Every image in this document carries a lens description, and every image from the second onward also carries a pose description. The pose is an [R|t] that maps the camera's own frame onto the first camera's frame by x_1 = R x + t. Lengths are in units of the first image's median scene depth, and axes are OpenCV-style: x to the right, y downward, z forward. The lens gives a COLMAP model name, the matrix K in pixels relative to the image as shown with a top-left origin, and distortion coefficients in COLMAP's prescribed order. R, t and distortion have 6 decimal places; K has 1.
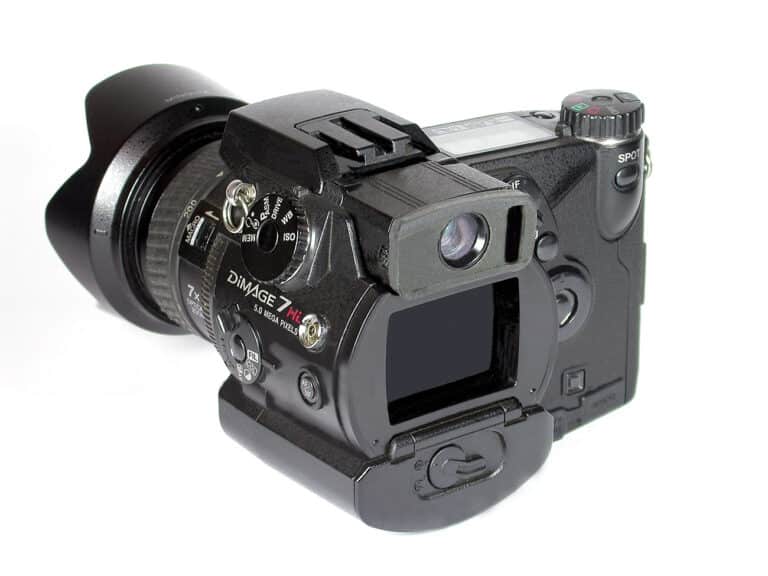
lens RADIAL K [[2686.5, 0, 384.0], [0, 2686.5, 288.3], [0, 0, 1]] dist [0.121704, 0.000000]
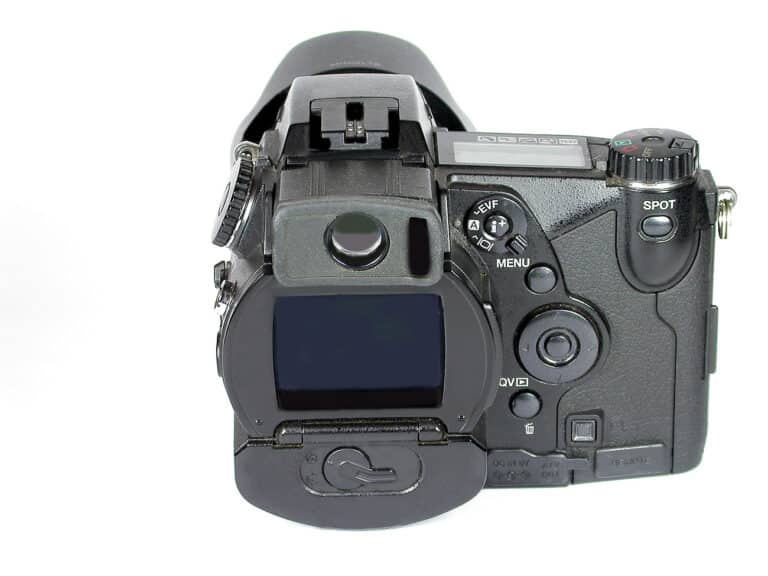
lens RADIAL K [[2686.5, 0, 383.9], [0, 2686.5, 287.8], [0, 0, 1]] dist [0.121704, 0.000000]
pose [[0.299817, -0.046943, -0.952841, 0.962658], [-0.210333, 0.970958, -0.114018, 0.108114], [0.930521, 0.234598, 0.281236, 0.678048]]
